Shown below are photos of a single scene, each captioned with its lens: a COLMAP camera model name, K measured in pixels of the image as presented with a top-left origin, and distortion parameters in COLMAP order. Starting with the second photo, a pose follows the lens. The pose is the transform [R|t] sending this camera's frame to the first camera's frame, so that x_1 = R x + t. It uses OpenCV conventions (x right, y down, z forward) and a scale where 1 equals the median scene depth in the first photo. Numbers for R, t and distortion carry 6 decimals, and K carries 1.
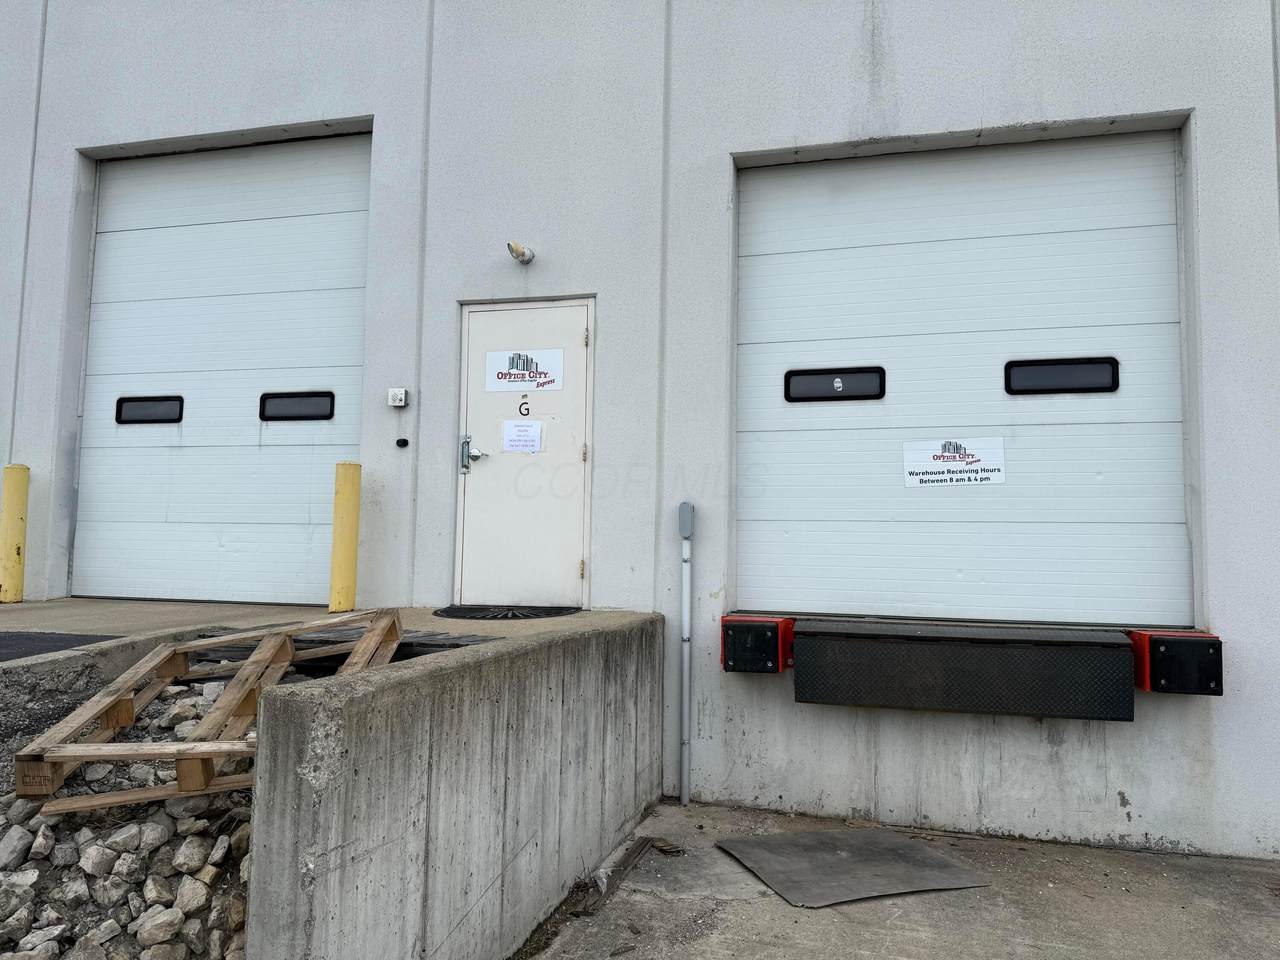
lens RADIAL K [[890.3, 0, 645.5], [0, 890.3, 484.9], [0, 0, 1]] dist [0.091872, -0.155365]
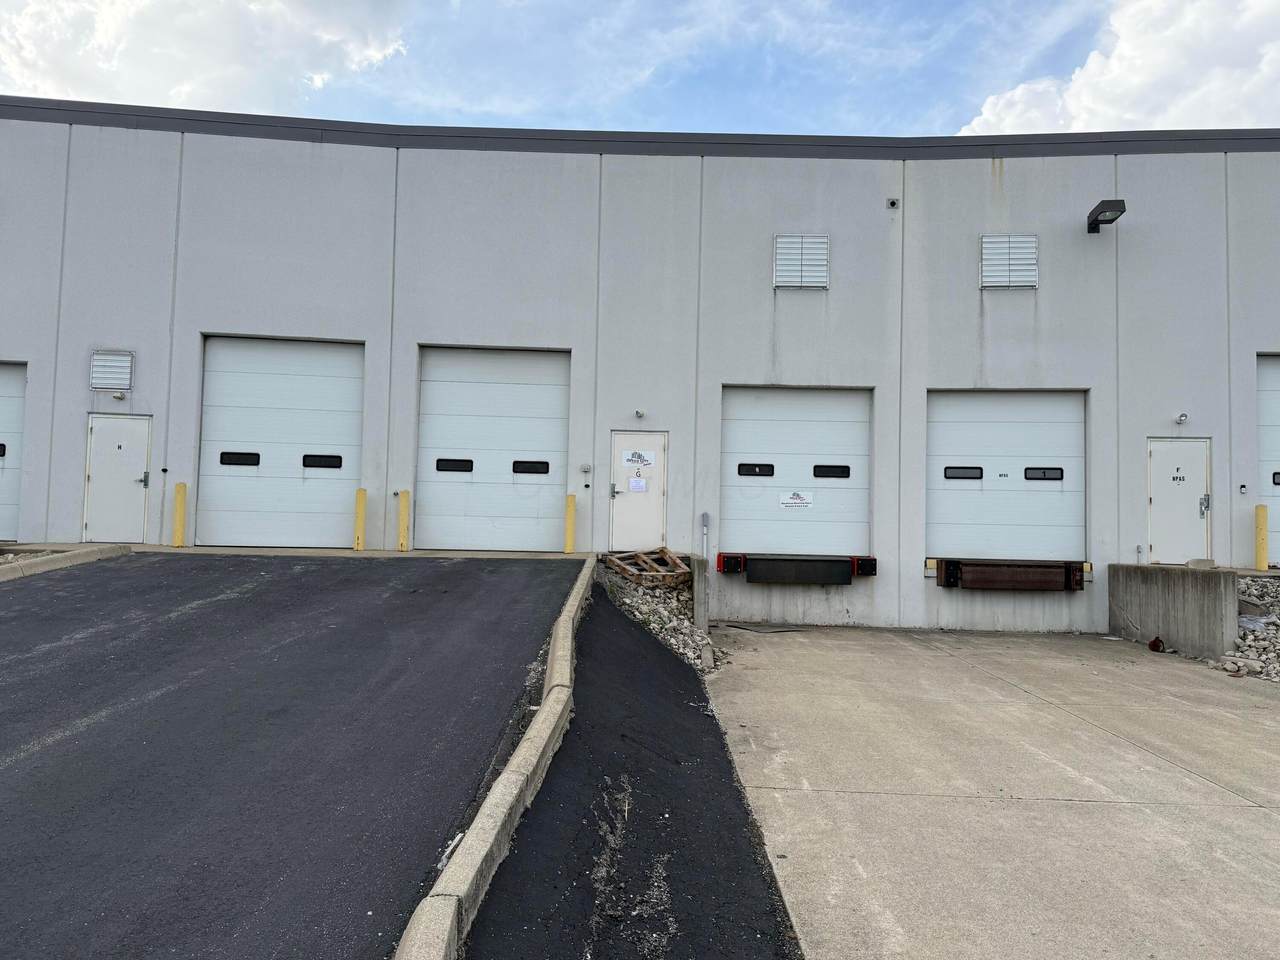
lens RADIAL K [[890.3, 0, 645.5], [0, 890.3, 484.9], [0, 0, 1]] dist [0.091872, -0.155365]
pose [[0.961426, 0.021283, 0.274237, -0.872298], [-0.026741, 0.999511, 0.016179, -0.103470], [-0.273759, -0.022888, 0.961526, -1.549410]]
